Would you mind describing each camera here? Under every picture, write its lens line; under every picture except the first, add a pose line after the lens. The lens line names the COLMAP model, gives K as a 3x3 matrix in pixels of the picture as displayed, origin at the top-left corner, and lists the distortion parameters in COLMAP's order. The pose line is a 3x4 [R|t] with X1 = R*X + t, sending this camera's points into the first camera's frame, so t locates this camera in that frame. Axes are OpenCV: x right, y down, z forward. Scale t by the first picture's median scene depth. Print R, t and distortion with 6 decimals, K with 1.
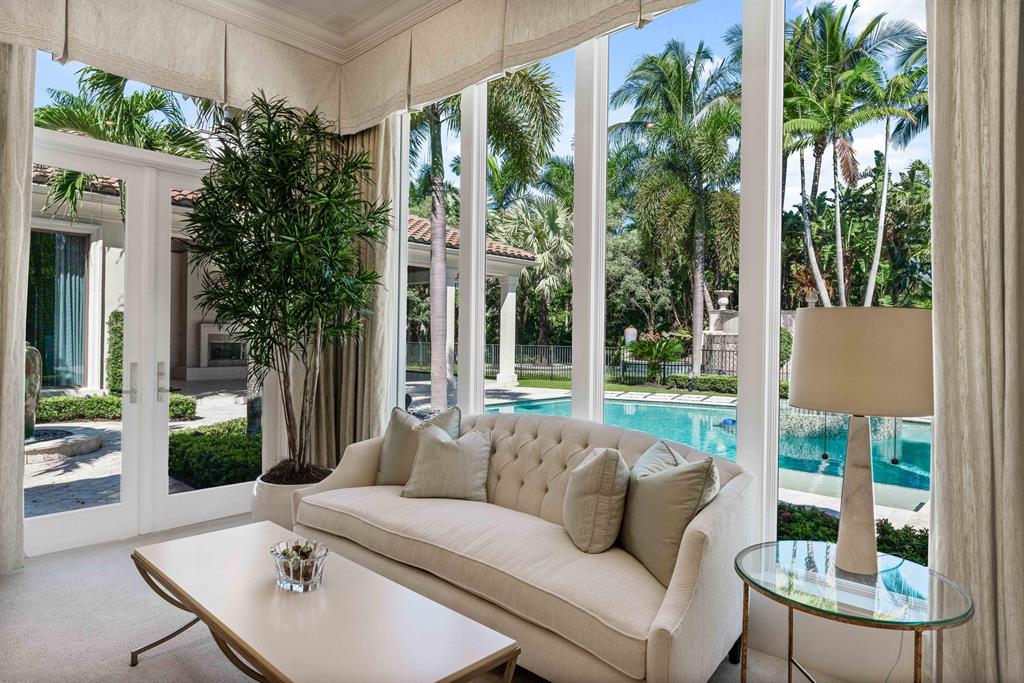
lens RADIAL K [[598.0, 0, 512.0], [0, 598.0, 341.5], [0, 0, 1]] dist [-0.004036, -0.000844]
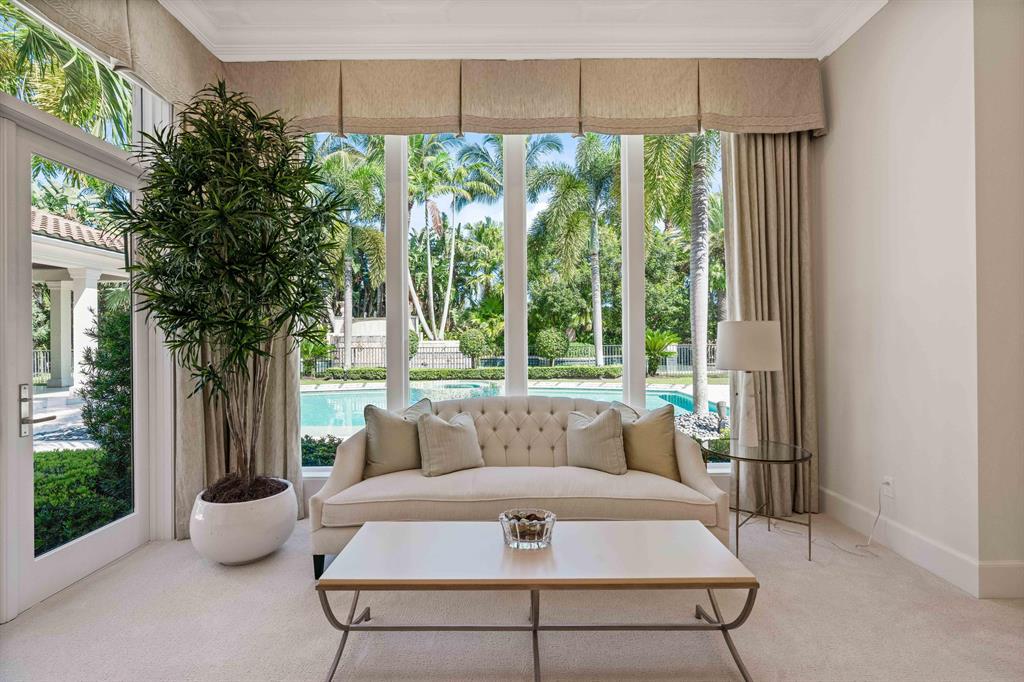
lens RADIAL K [[469.8, 0, 512.0], [0, 469.8, 341.0], [0, 0, 1]] dist [-0.010706, 0.000161]
pose [[0.733710, -0.020528, 0.679152, -0.195185], [0.020721, 0.999755, 0.007834, -0.003386], [-0.679147, 0.008324, 0.733956, 0.058913]]
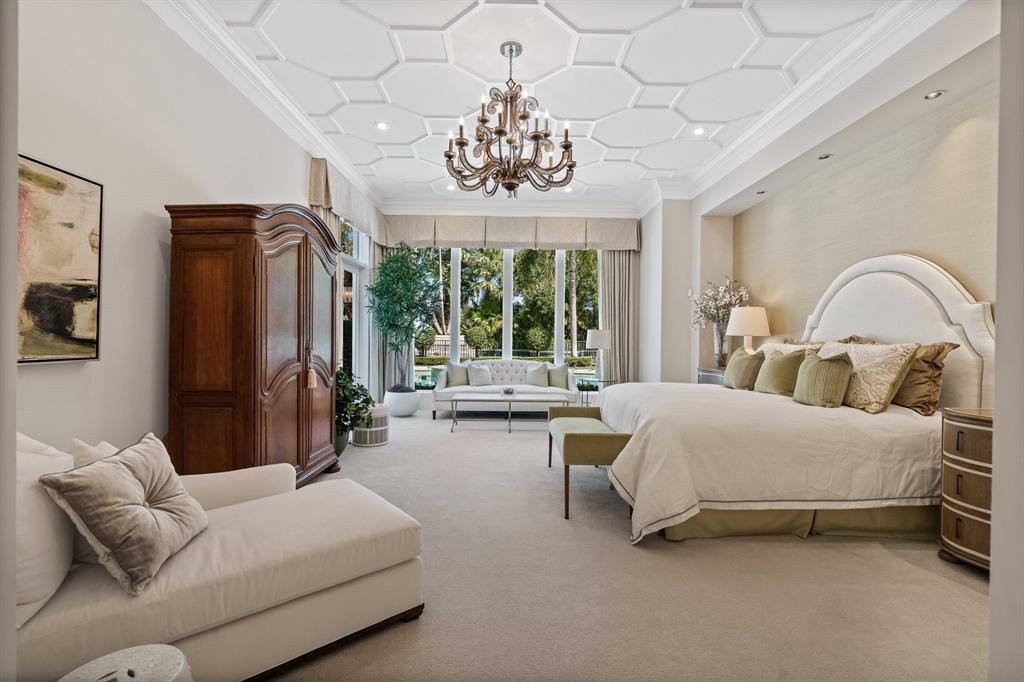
lens RADIAL K [[453.7, 0, 512.0], [0, 453.7, 341.0], [0, 0, 1]] dist [-0.016489, 0.000089]
pose [[0.727909, -0.011422, 0.685578, -0.465656], [-0.000045, 0.999860, 0.016706, -0.004873], [-0.685673, -0.012192, 0.727807, -0.239244]]
